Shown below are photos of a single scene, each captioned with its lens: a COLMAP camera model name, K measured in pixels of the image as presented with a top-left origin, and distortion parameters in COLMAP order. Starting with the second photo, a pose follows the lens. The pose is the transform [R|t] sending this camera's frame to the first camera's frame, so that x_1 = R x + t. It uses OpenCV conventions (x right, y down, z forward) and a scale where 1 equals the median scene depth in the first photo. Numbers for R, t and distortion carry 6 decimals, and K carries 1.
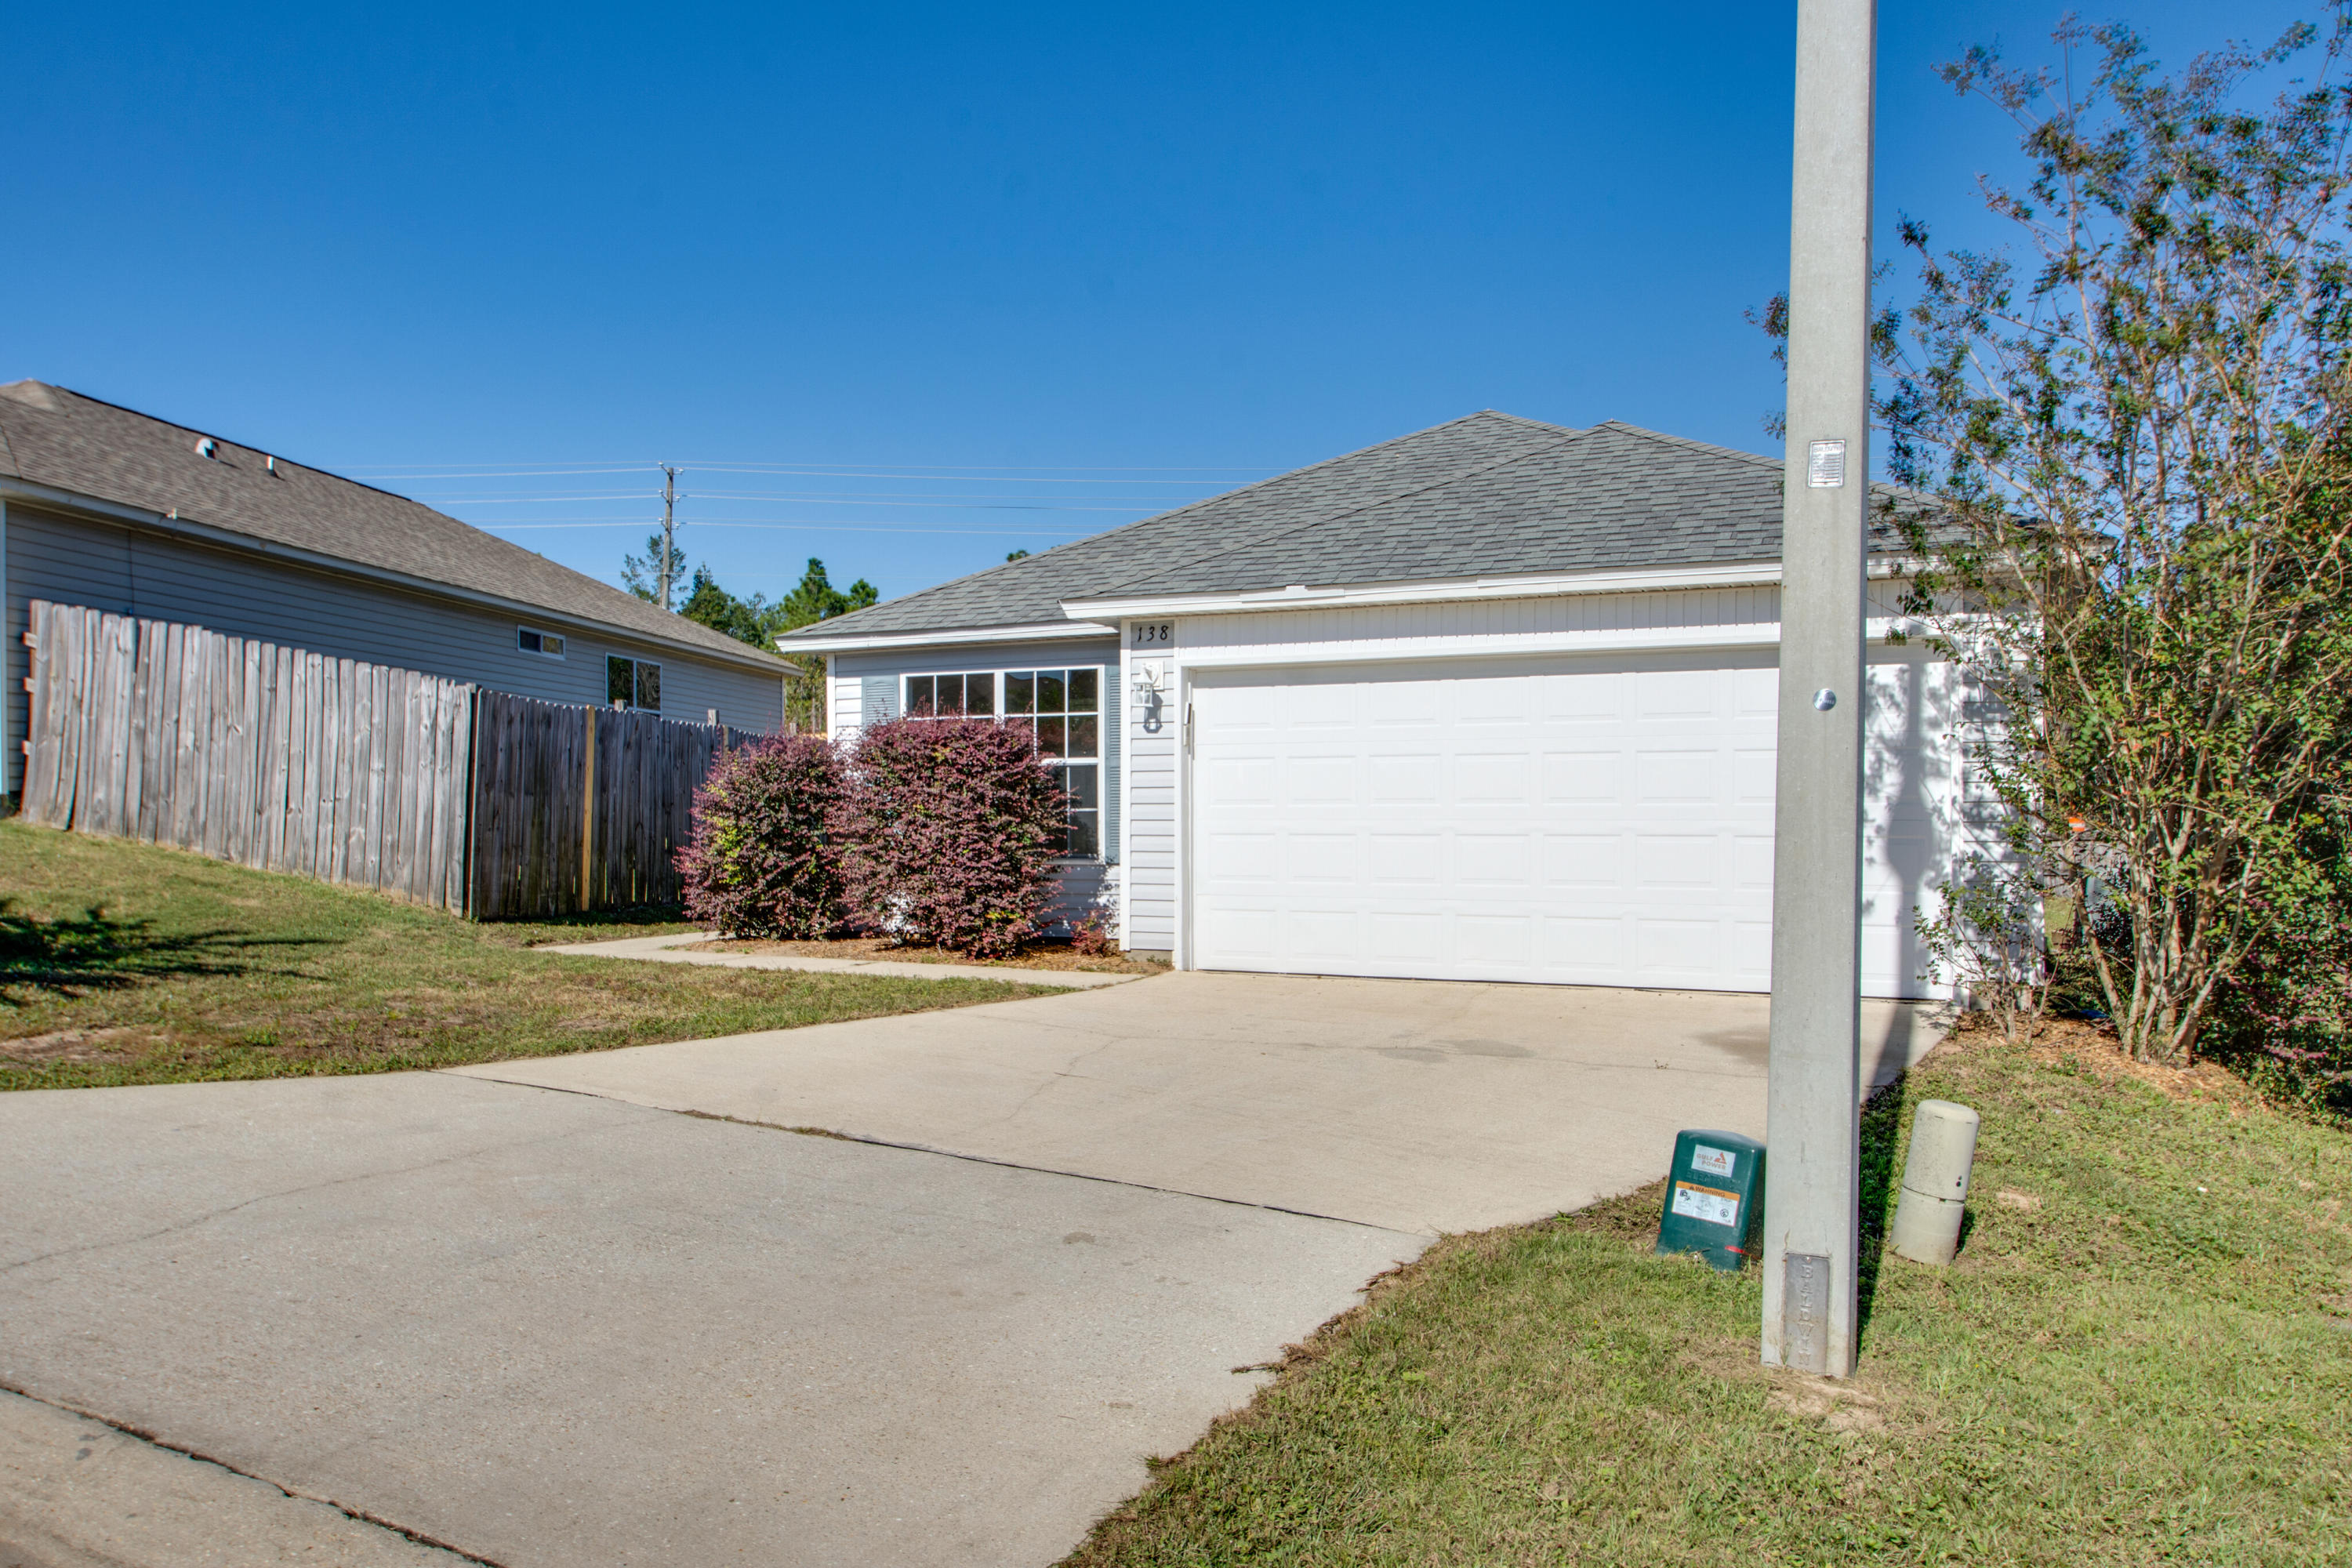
lens RADIAL K [[1727.5, 0, 1176.0], [0, 1727.5, 784.0], [0, 0, 1]] dist [-0.001059, 0.001351]
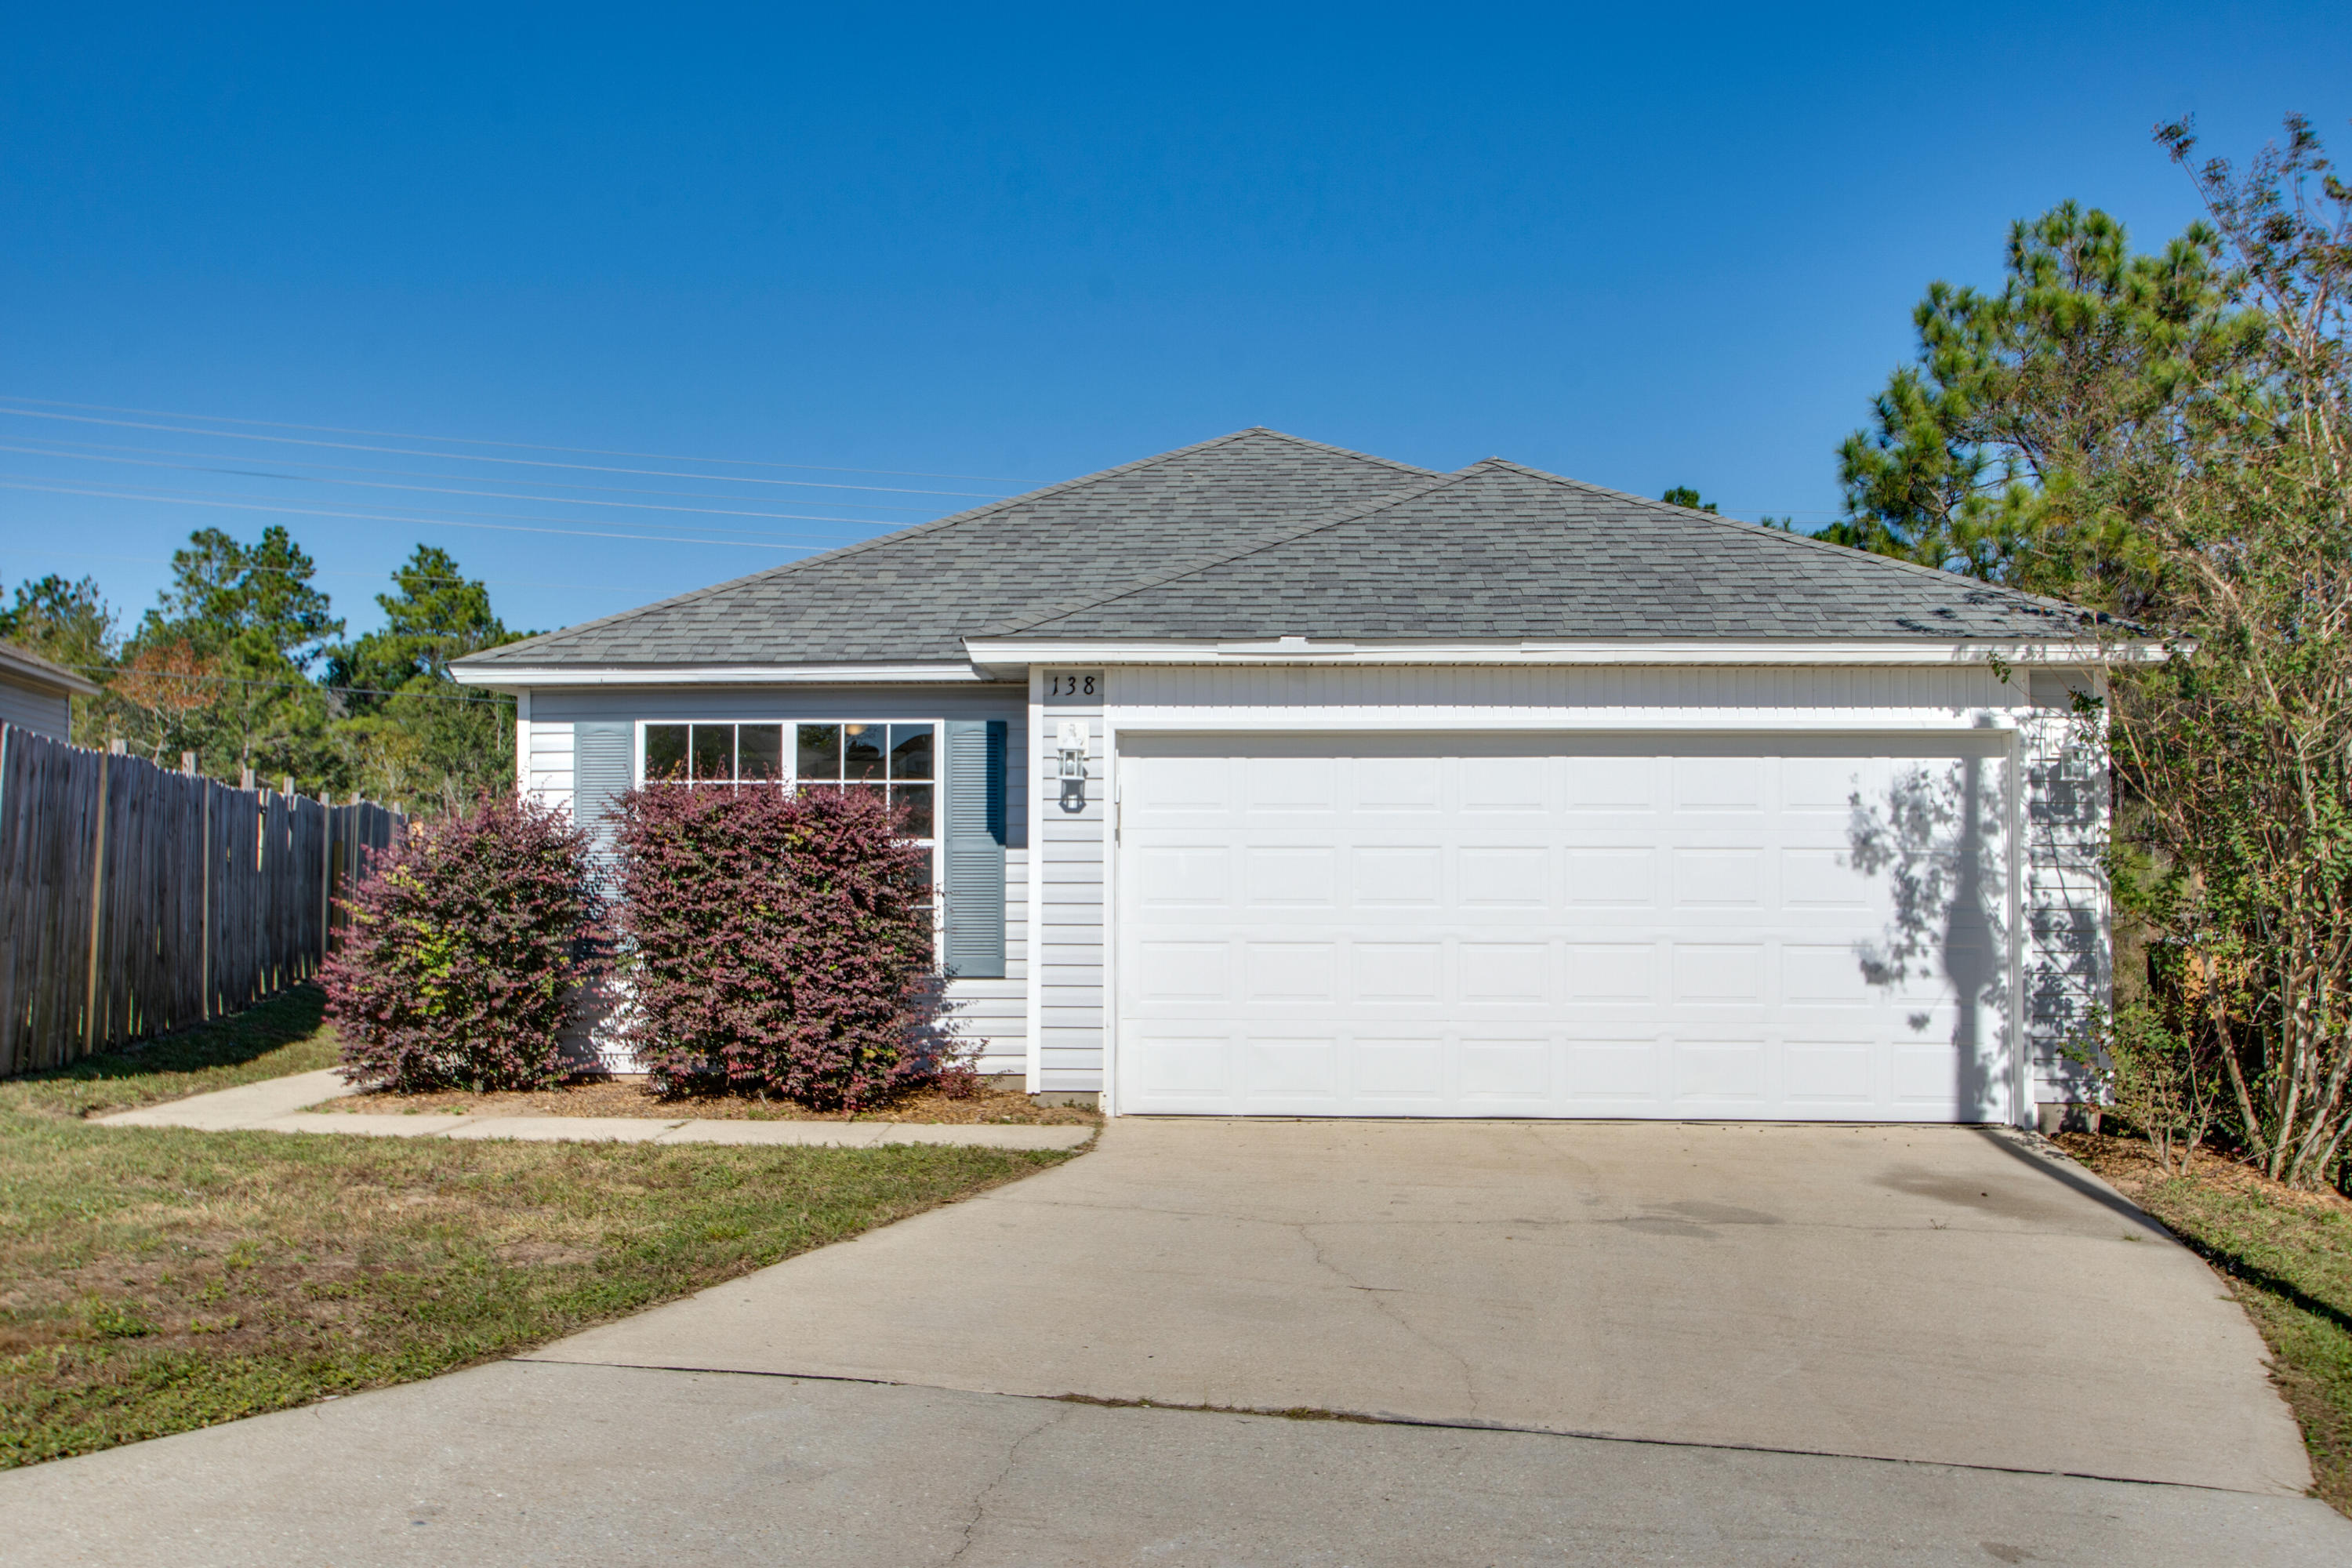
lens RADIAL K [[2011.3, 0, 1176.0], [0, 2011.3, 784.0], [0, 0, 1]] dist [0.015320, -0.008420]
pose [[0.924265, 0.020734, 0.381188, -0.315488], [-0.011057, 0.999559, -0.027558, -0.017901], [-0.381591, 0.021256, 0.924087, 0.139399]]
